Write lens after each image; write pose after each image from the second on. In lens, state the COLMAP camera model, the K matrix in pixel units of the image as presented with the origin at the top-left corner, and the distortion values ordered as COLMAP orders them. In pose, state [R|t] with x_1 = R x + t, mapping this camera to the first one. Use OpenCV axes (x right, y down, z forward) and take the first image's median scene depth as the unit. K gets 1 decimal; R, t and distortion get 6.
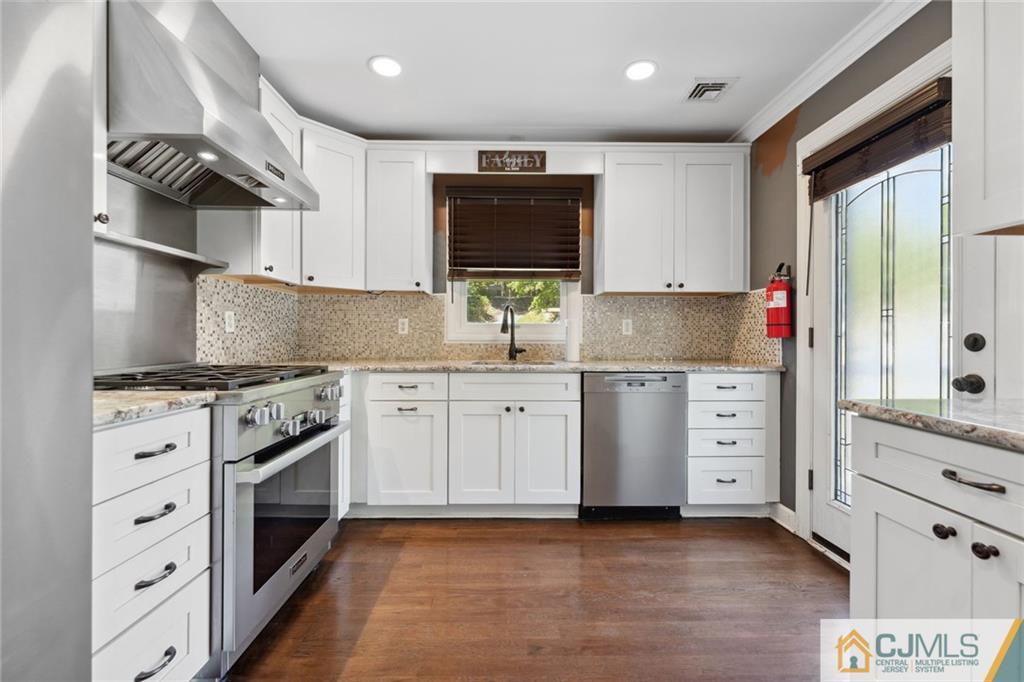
lens RADIAL K [[408.1, 0, 510.5], [0, 408.1, 337.0], [0, 0, 1]] dist [-0.000562, -0.000059]
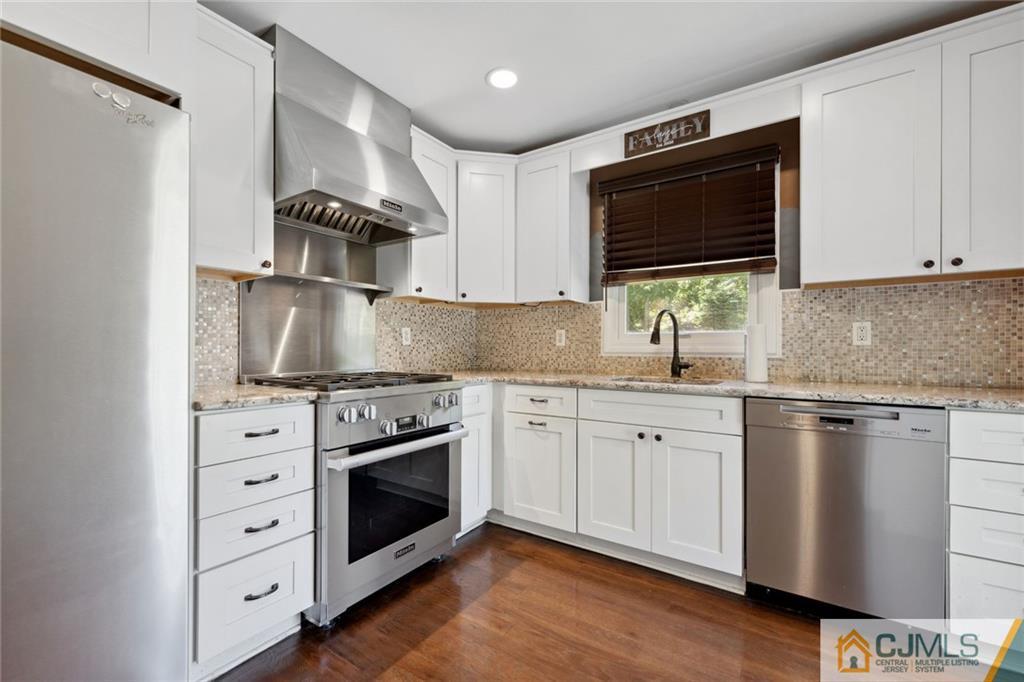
lens RADIAL K [[422.7, 0, 506.9], [0, 422.7, 348.3], [0, 0, 1]] dist [-0.000314, -0.000113]
pose [[0.822022, -0.001734, -0.569453, 0.251650], [0.000123, 0.999996, -0.002868, 0.001798], [0.569455, 0.002287, 0.822019, 0.134020]]
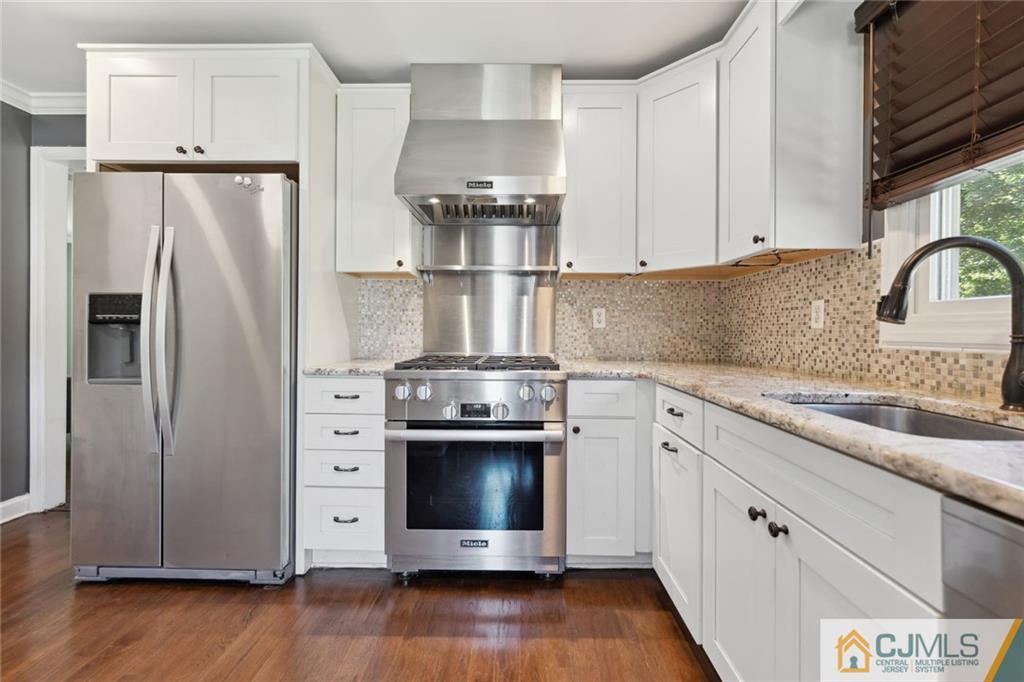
lens RADIAL K [[427.2, 0, 510.8], [0, 427.2, 332.8], [0, 0, 1]] dist [-0.000296, -0.000115]
pose [[-0.015249, 0.002934, -0.999879, 0.402591], [-0.006099, 0.999977, 0.003027, -0.000987], [0.999865, 0.006144, -0.015231, 0.741188]]
